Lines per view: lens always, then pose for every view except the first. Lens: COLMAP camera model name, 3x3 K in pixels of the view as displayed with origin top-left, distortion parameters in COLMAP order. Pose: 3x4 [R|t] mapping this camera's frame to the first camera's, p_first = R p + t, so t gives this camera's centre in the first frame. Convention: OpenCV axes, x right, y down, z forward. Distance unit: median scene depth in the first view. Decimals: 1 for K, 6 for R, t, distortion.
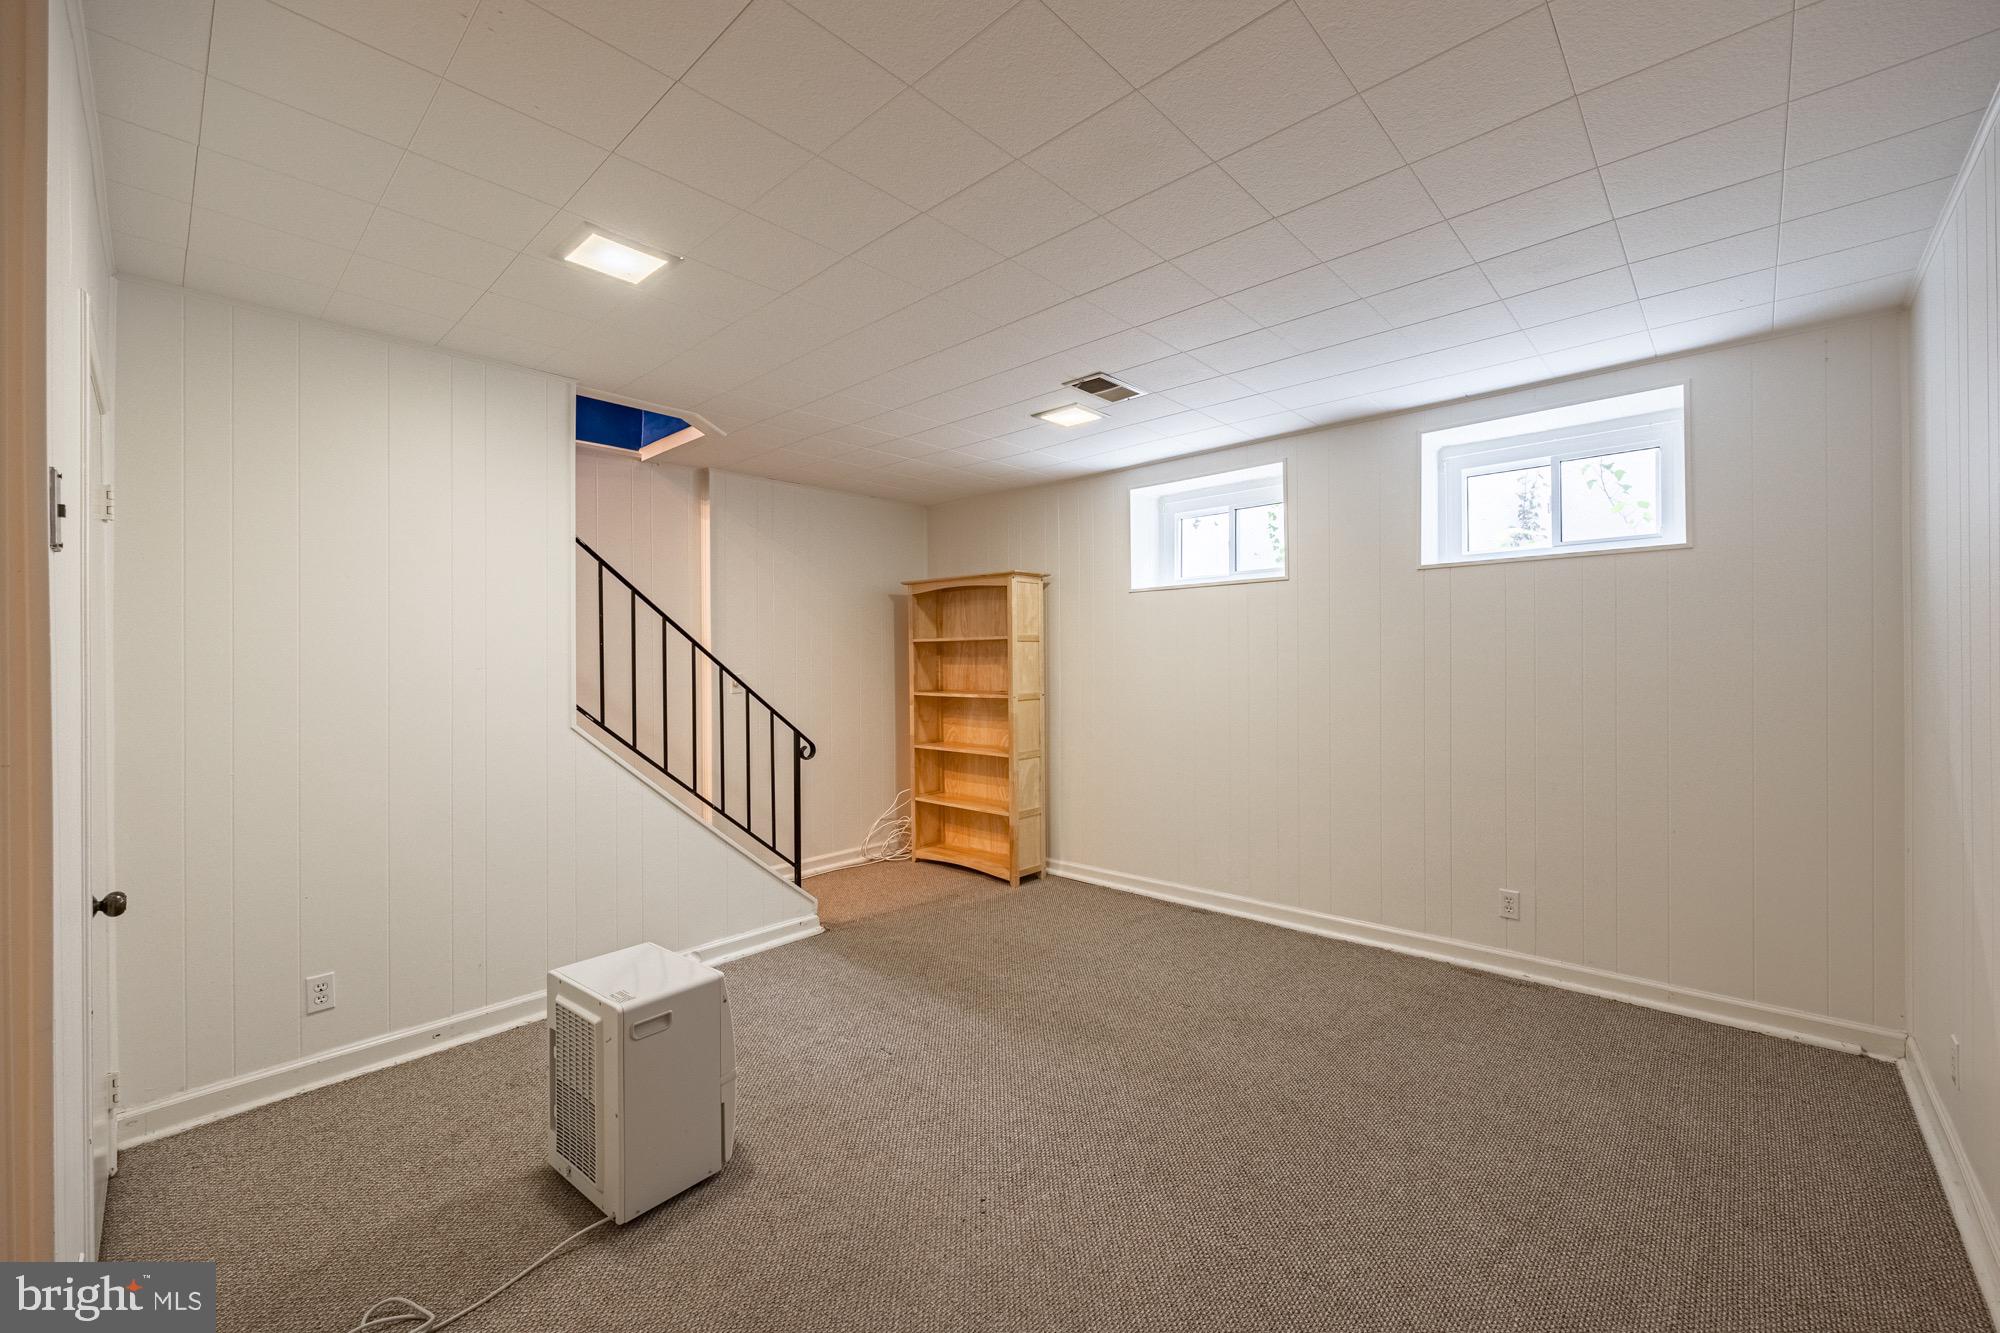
lens RADIAL K [[799.4, 0, 1001.1], [0, 799.4, 661.6], [0, 0, 1]] dist [-0.002837, -0.000265]
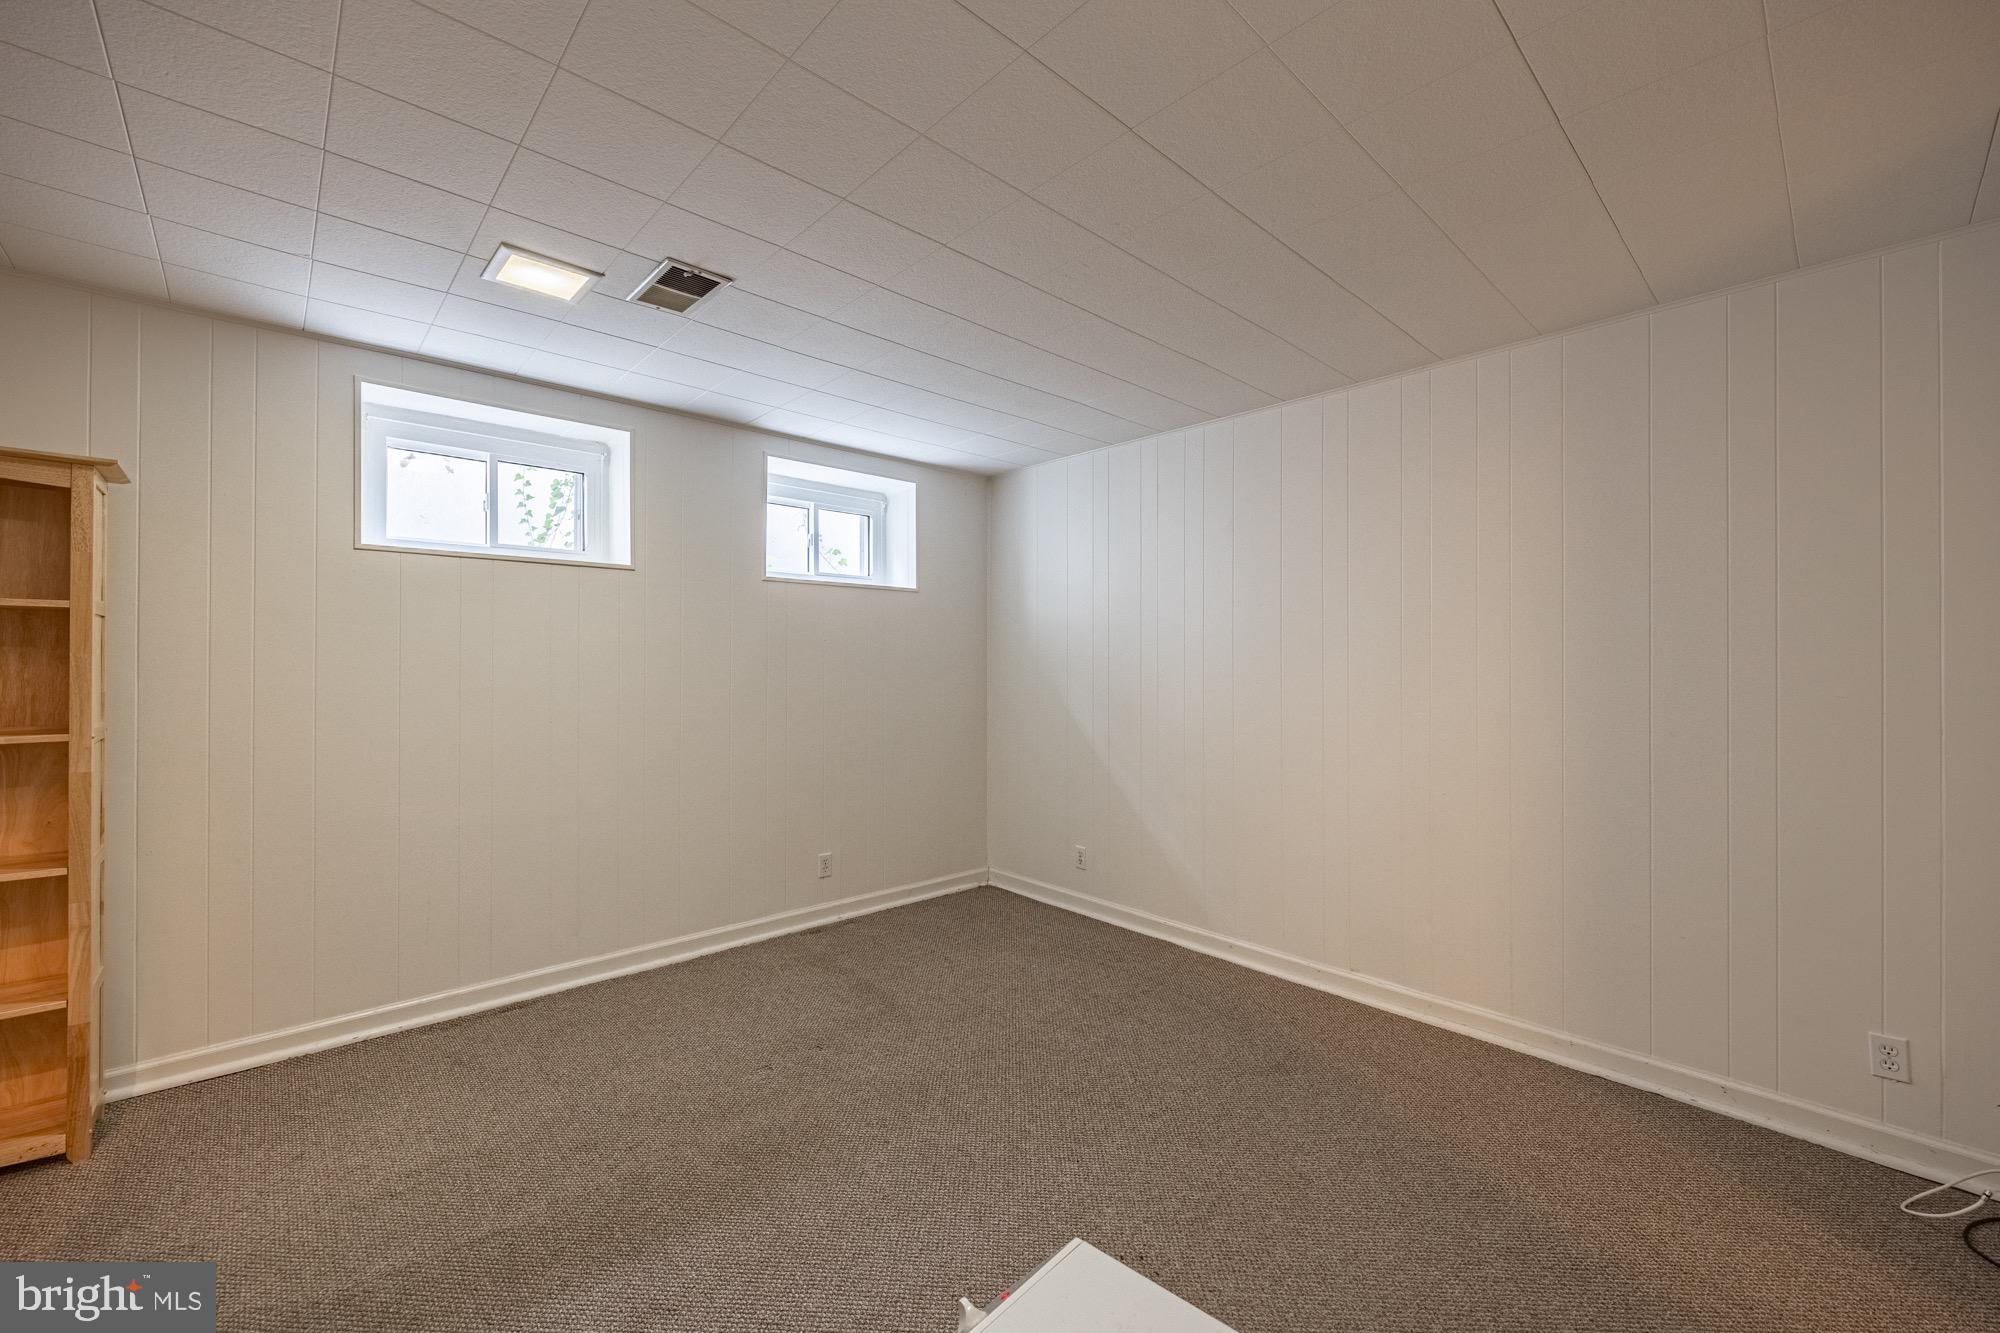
lens RADIAL K [[799.4, 0, 1002.6], [0, 799.4, 665.6], [0, 0, 1]] dist [-0.002837, -0.000265]
pose [[0.073037, 0.005383, 0.997315, -0.481816], [-0.004635, 0.999976, -0.005058, 0.003397], [-0.997318, -0.004253, 0.073061, 0.547408]]
